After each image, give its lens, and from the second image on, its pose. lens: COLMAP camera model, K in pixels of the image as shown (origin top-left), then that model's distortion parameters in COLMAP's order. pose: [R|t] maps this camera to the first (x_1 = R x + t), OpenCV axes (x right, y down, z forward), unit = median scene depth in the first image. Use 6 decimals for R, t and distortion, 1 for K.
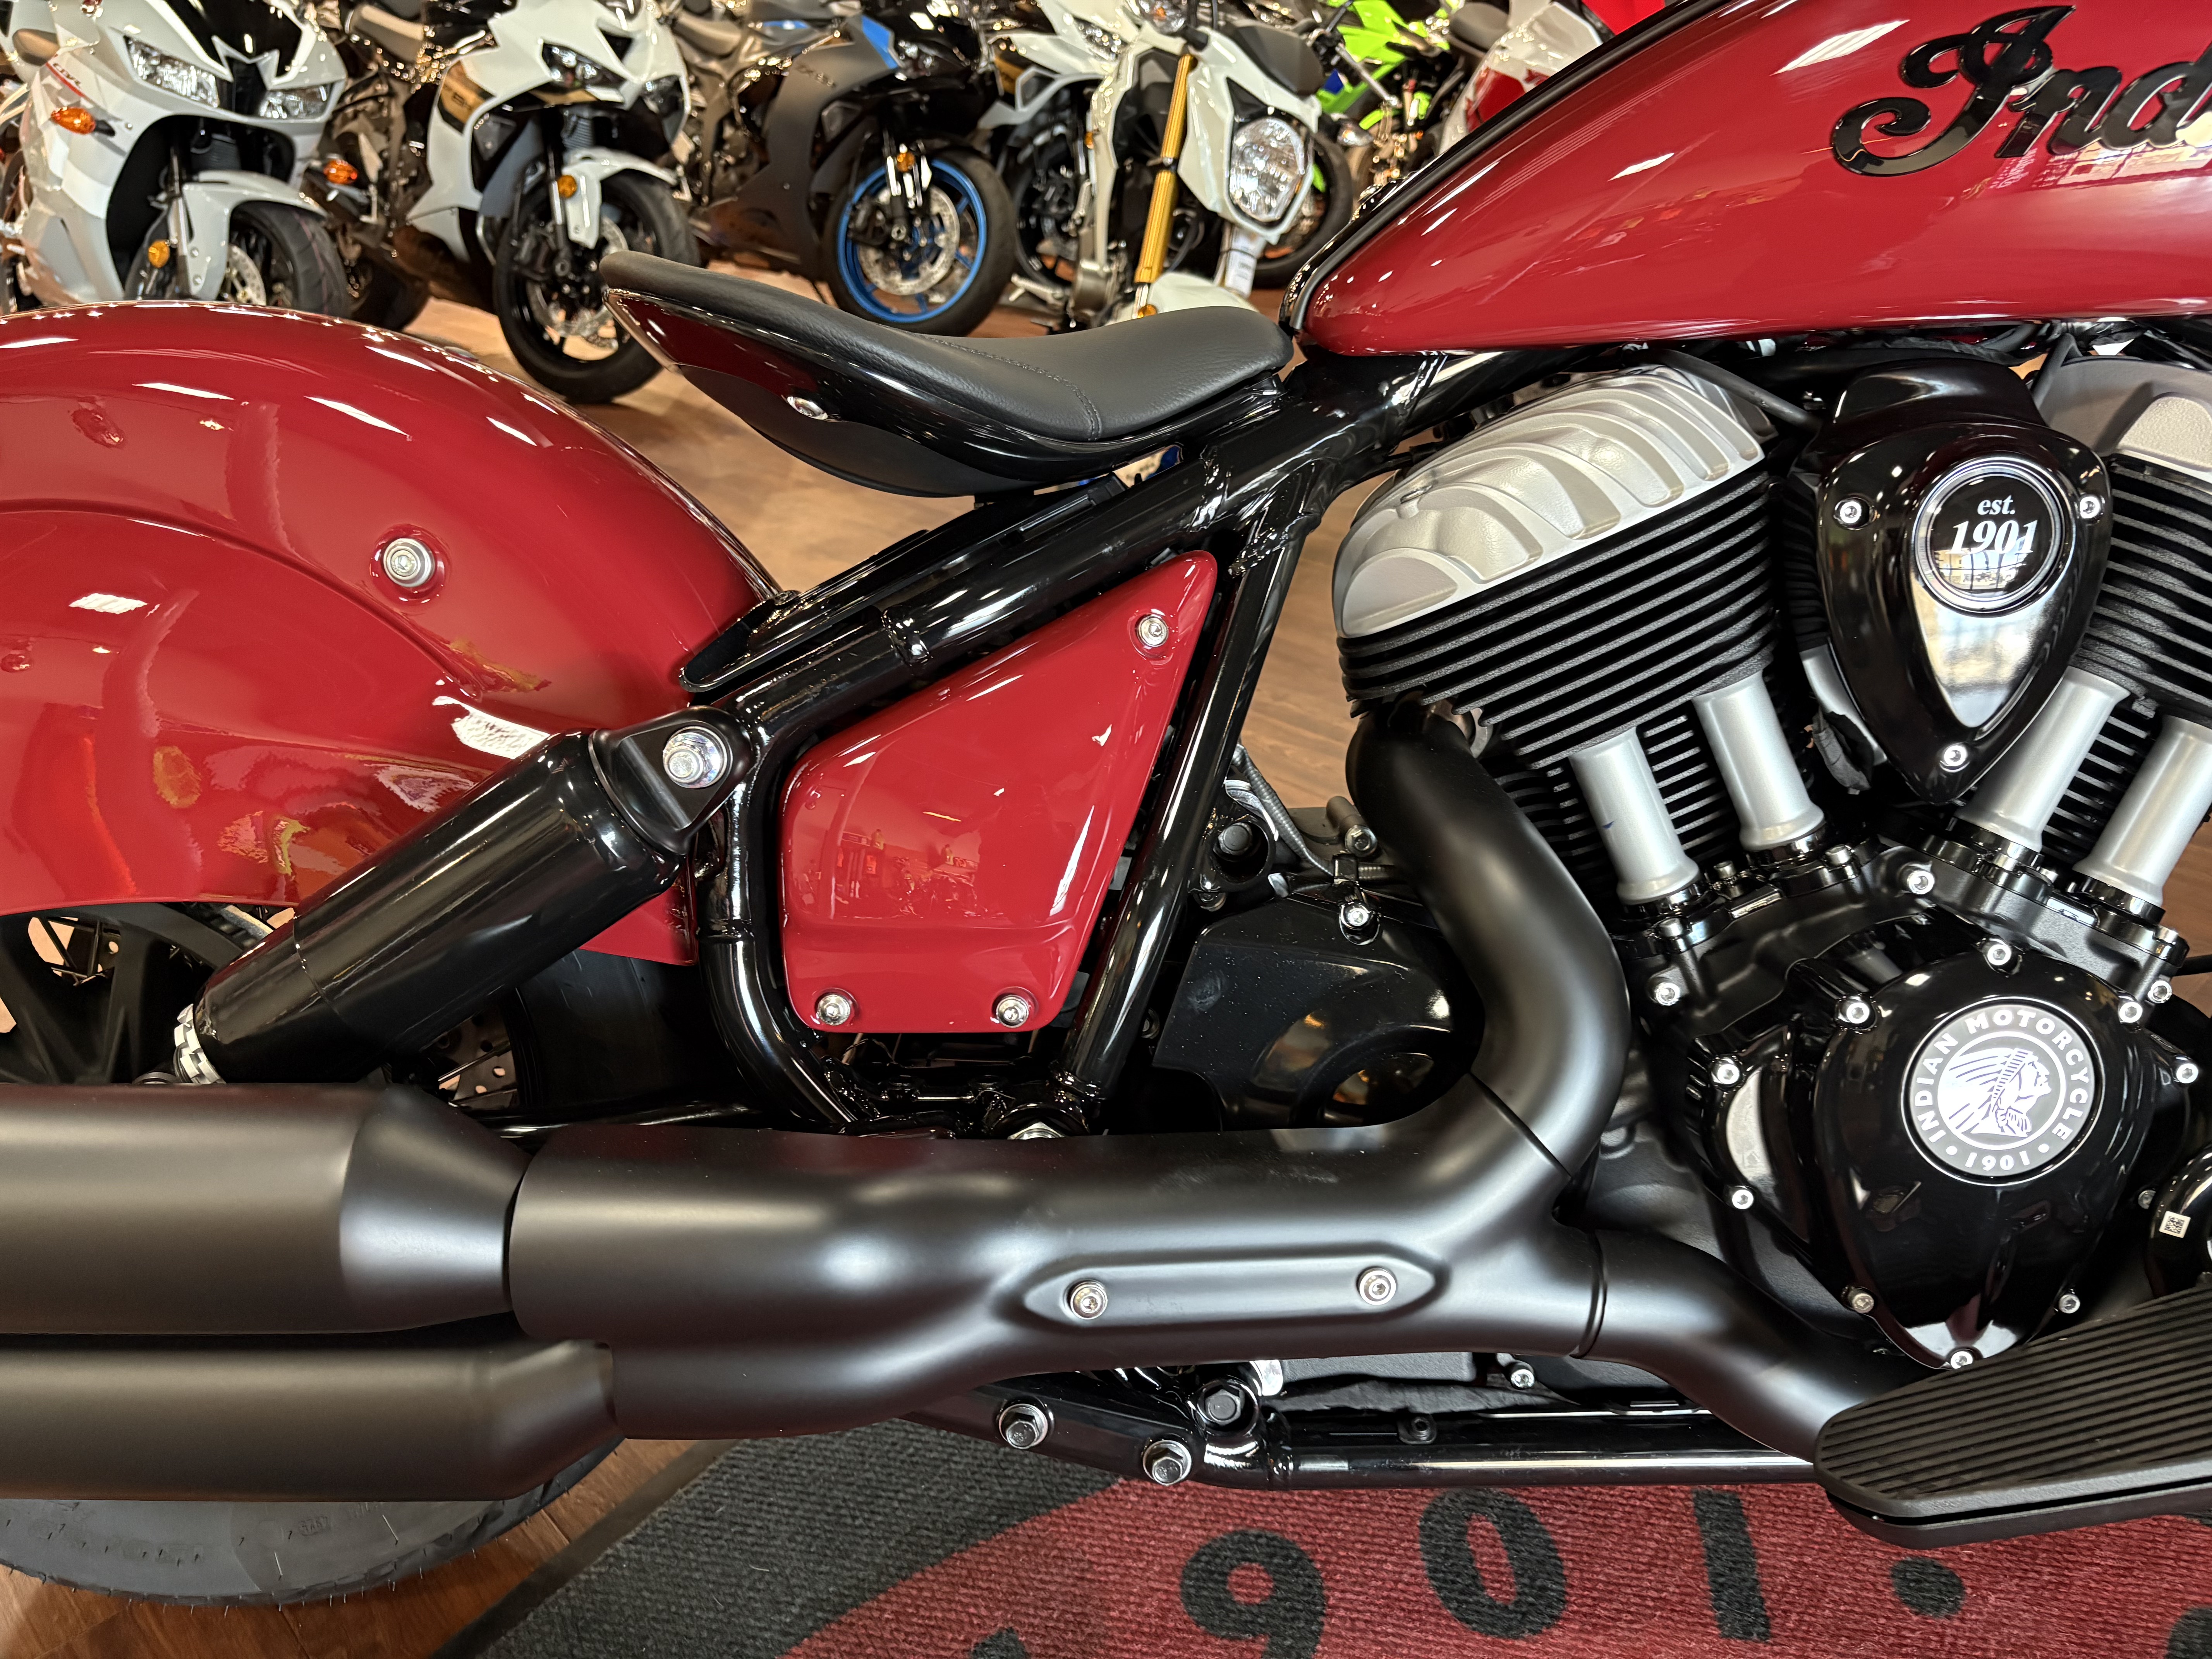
lens RADIAL K [[1643.5, 0, 1106.2], [0, 1643.5, 824.8], [0, 0, 1]] dist [0.066834, -0.085347]
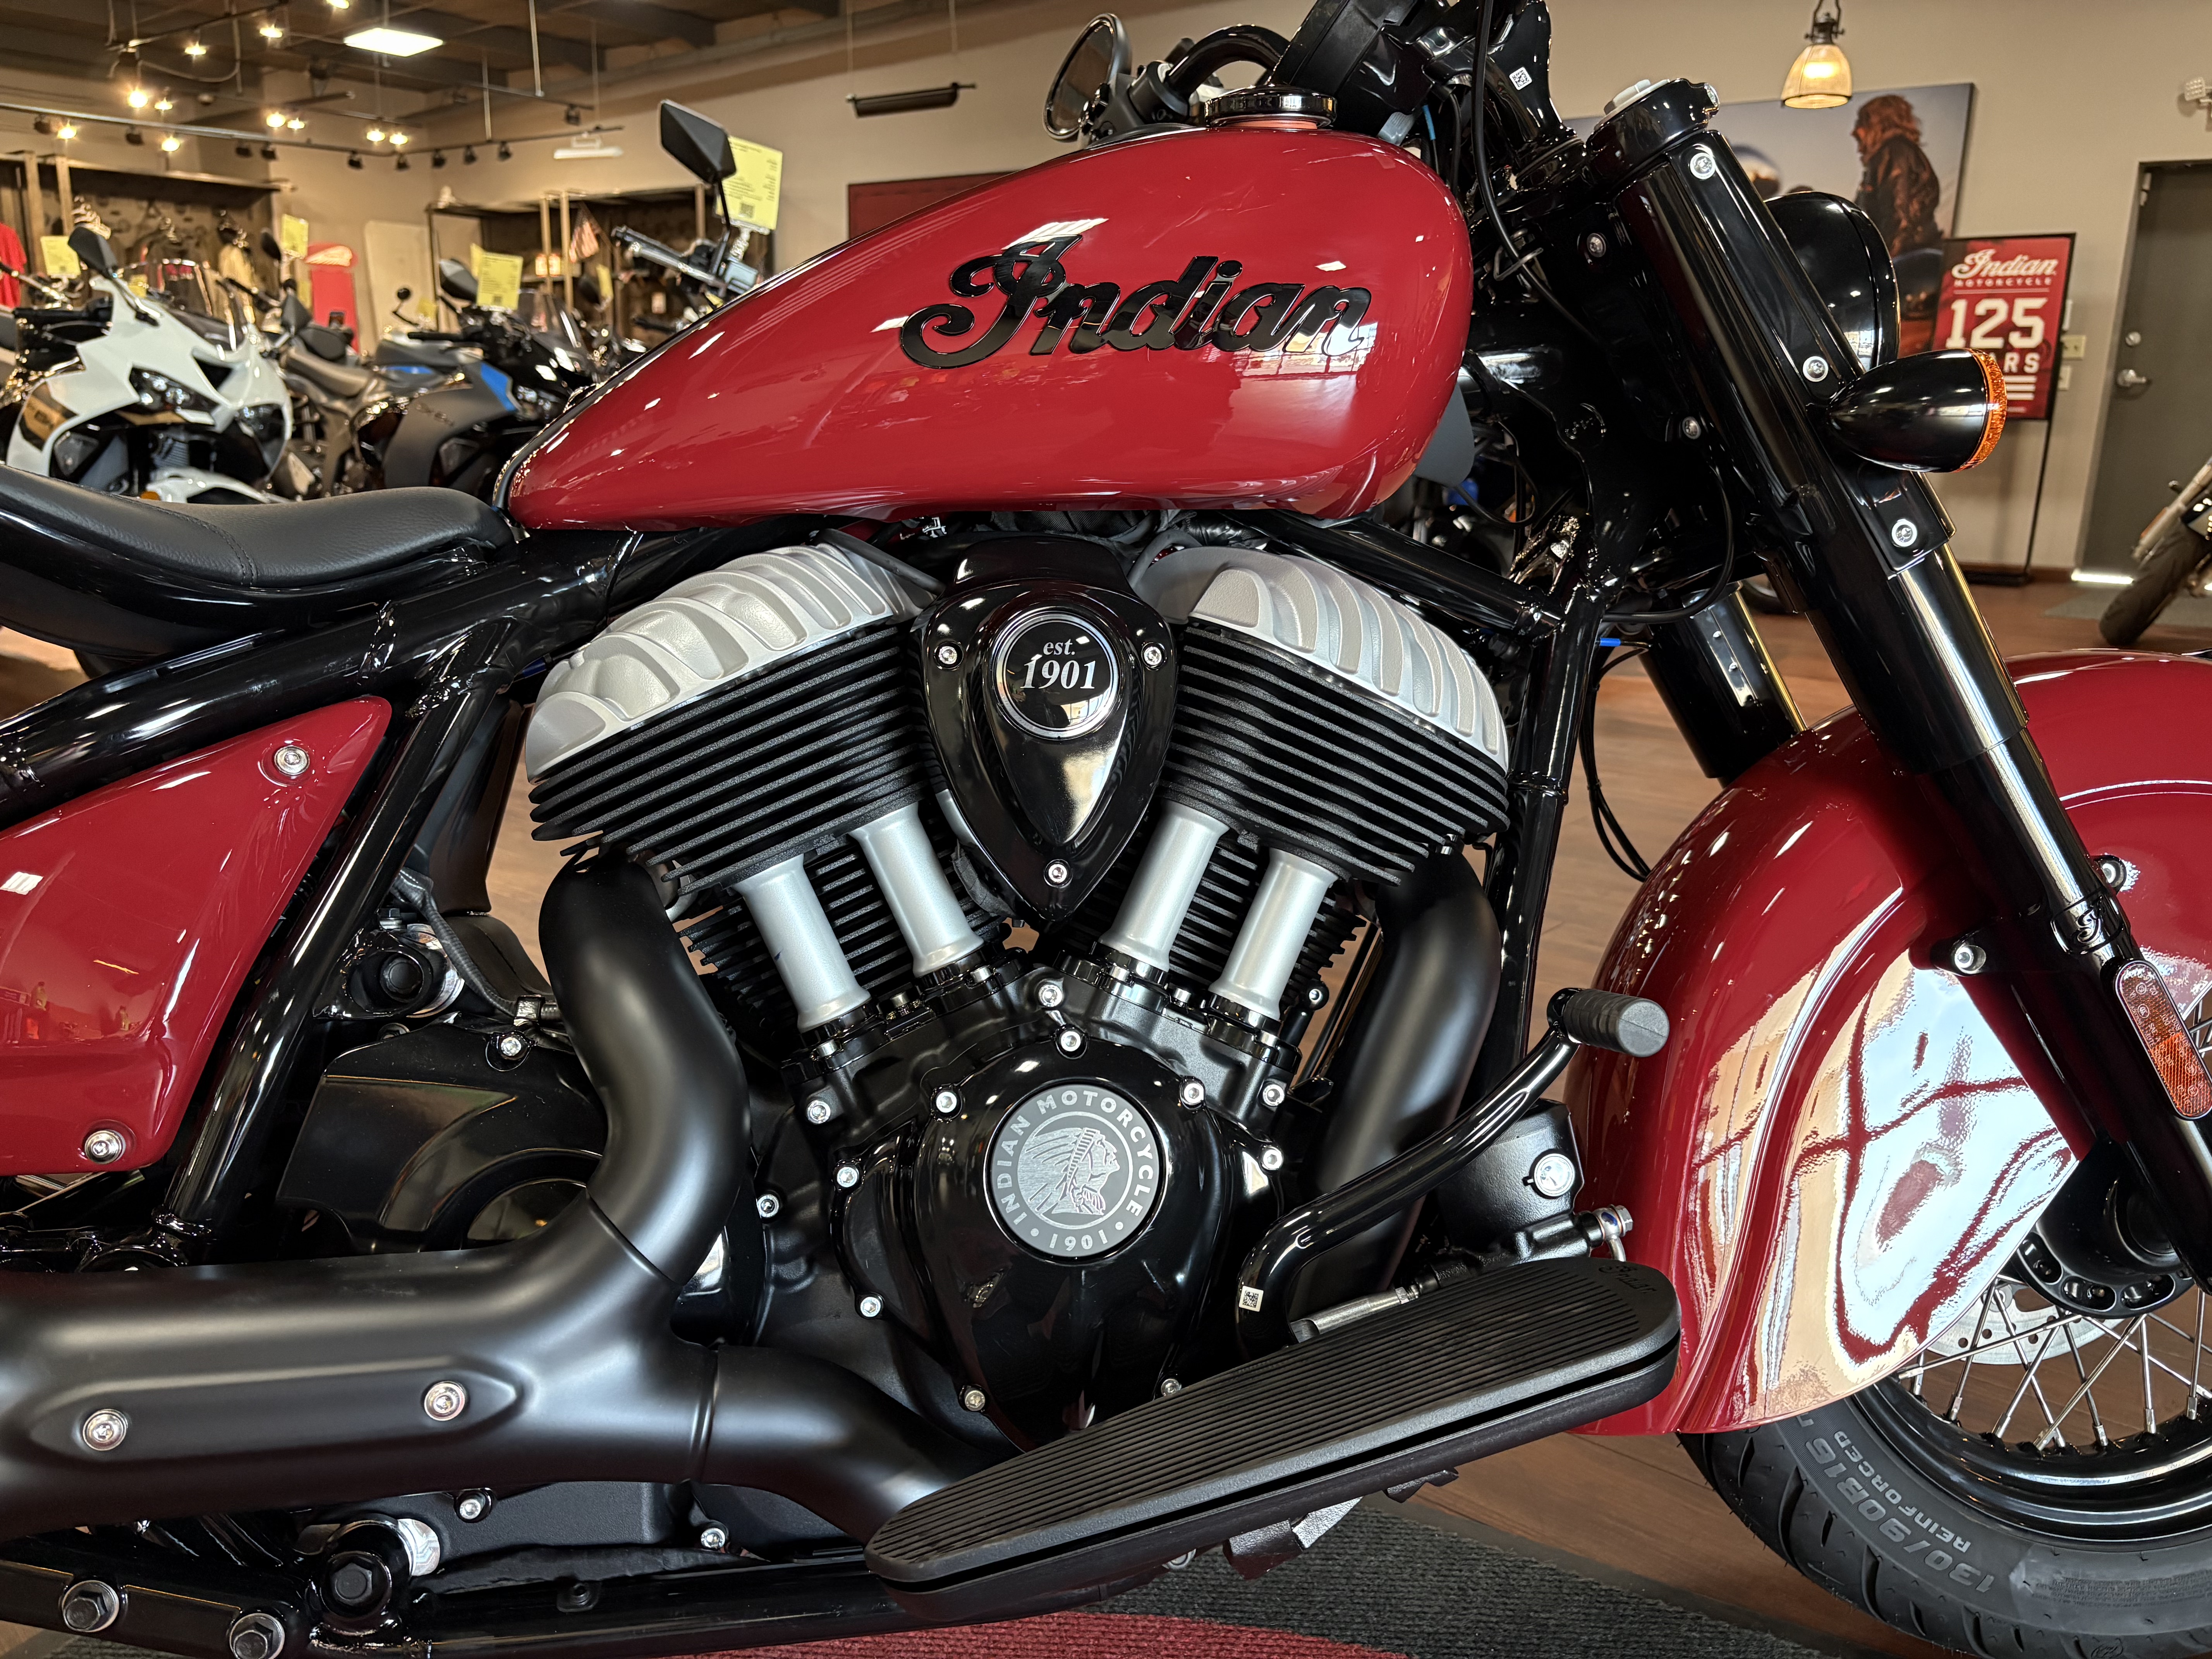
lens RADIAL K [[1643.5, 0, 1100.8], [0, 1643.5, 839.2], [0, 0, 1]] dist [0.066834, -0.085347]
pose [[0.986394, -0.001345, 0.164393, 0.342389], [0.034476, 0.979423, -0.198854, 0.146293], [-0.160742, 0.201816, 0.966143, -0.059159]]
